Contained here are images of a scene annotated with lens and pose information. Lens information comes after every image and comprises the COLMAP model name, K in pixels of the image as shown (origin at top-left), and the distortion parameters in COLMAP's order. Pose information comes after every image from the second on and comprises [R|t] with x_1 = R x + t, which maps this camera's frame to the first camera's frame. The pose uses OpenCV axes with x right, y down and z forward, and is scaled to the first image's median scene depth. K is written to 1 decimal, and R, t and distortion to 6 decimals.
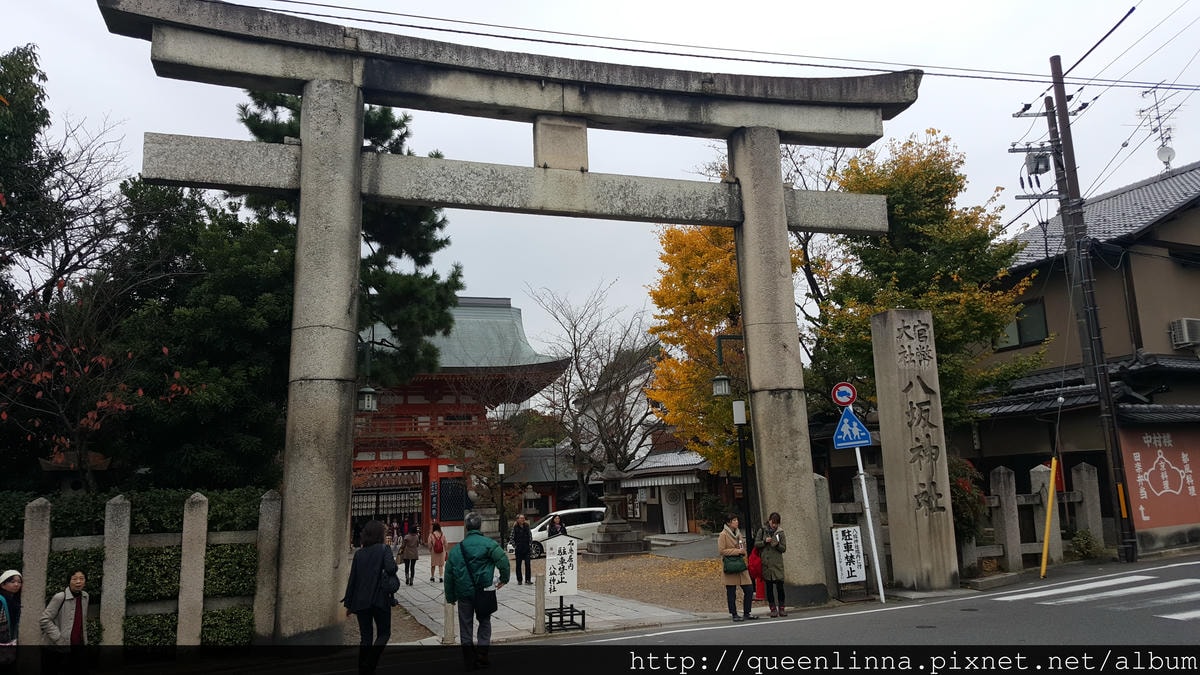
lens RADIAL K [[948.8, 0, 600.8], [0, 948.8, 330.7], [0, 0, 1]] dist [0.127894, -0.206311]
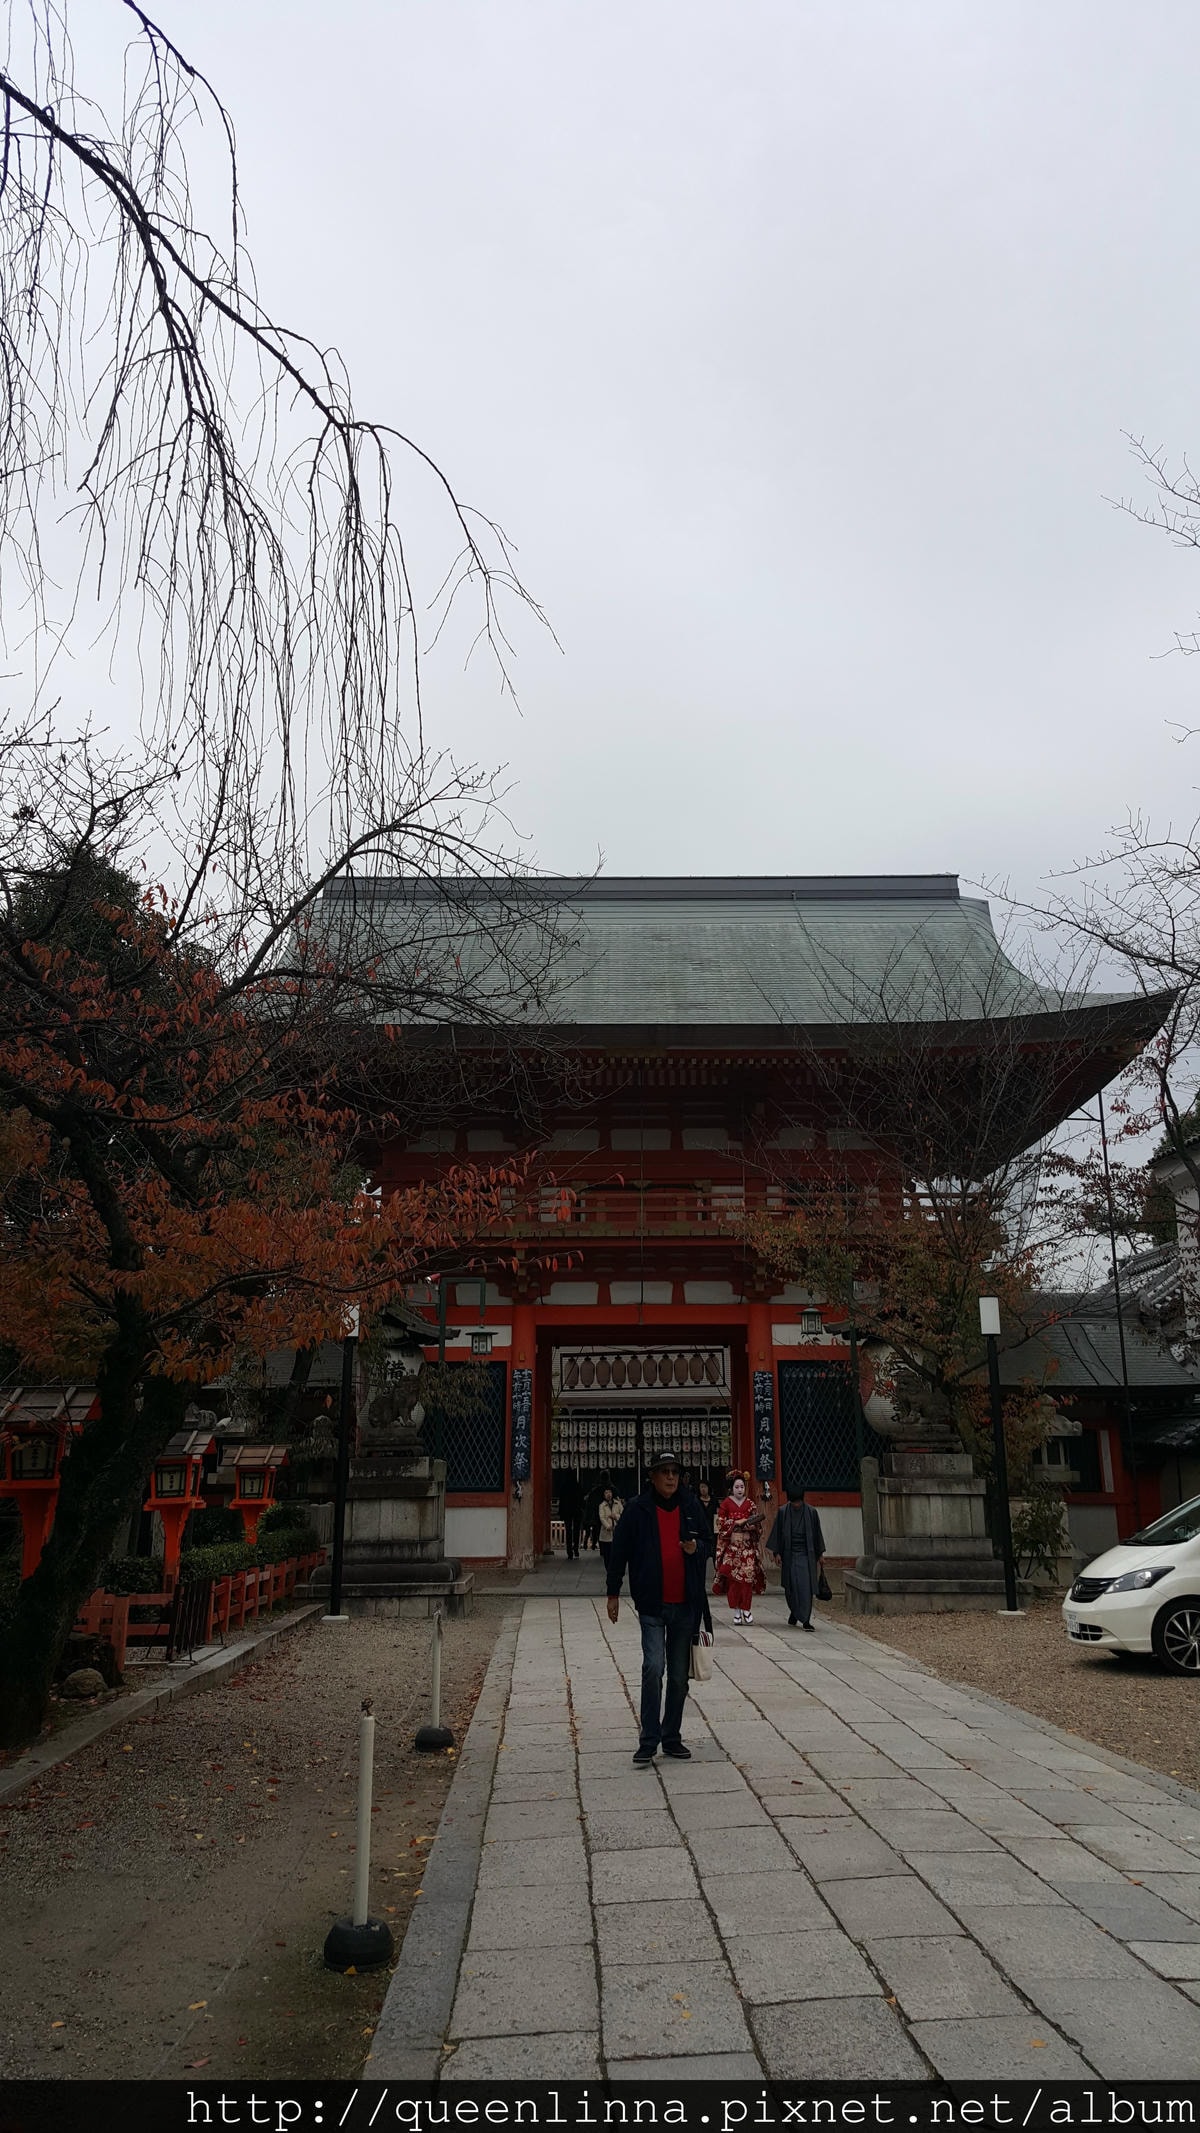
lens RADIAL K [[1686.6, 0, 585.3], [0, 1686.6, 1013.3], [0, 0, 1]] dist [0.127894, -0.206311]
pose [[0.962605, -0.035975, -0.268509, -0.065543], [0.015304, 0.996782, -0.078684, 0.074637], [0.270476, 0.071633, 0.960058, 0.376833]]
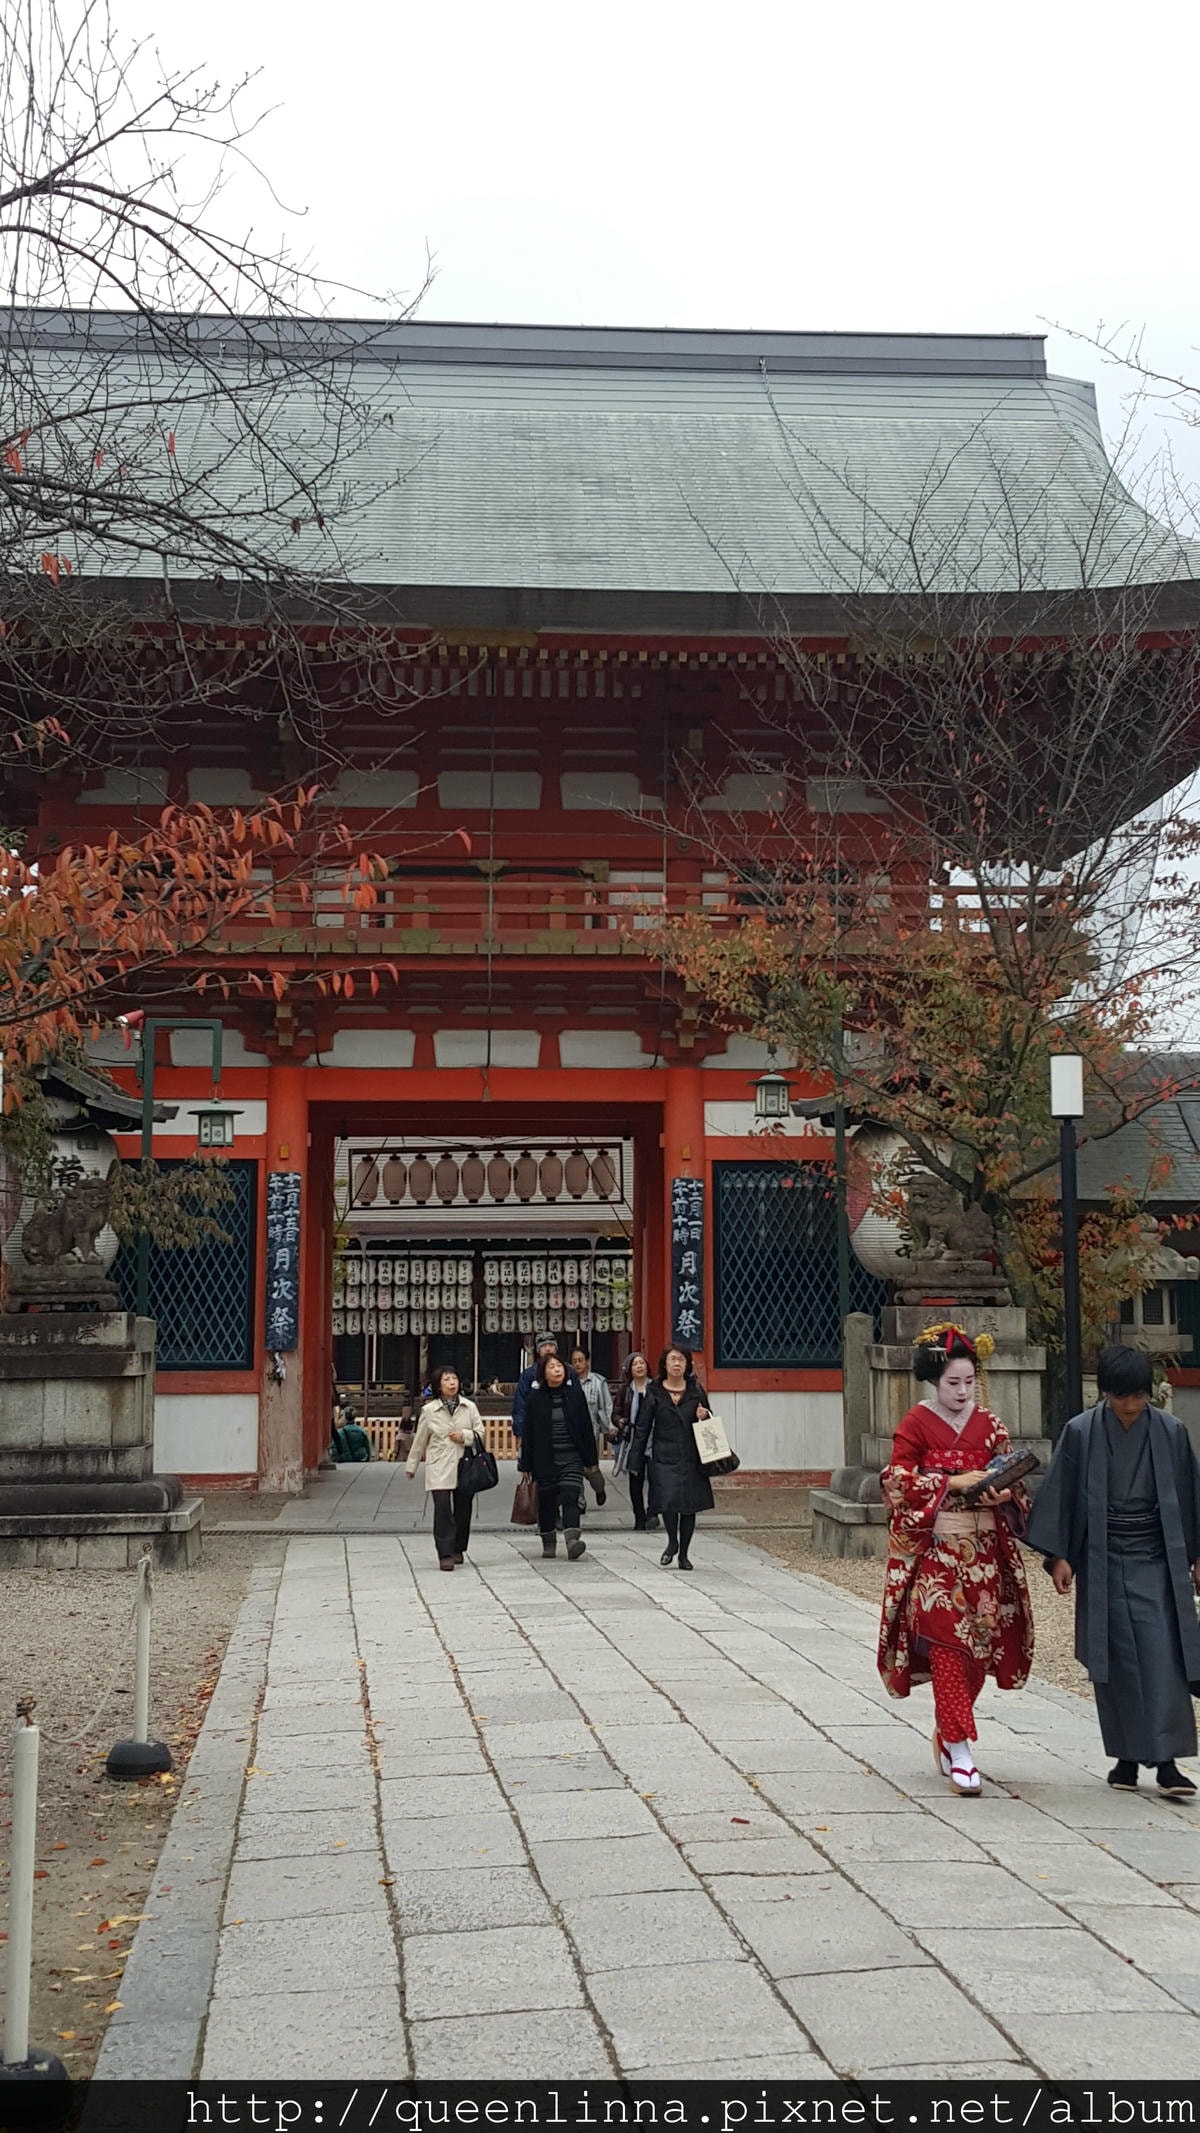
lens RADIAL K [[2867.2, 0, 609.9], [0, 2867.2, 1054.8], [0, 0, 1]] dist [0.095430, 0.000000]
pose [[0.980441, 0.017079, -0.196071, -0.067846], [-0.000200, 0.996314, 0.085785, 0.076181], [0.196814, -0.084068, 0.976830, 0.382398]]
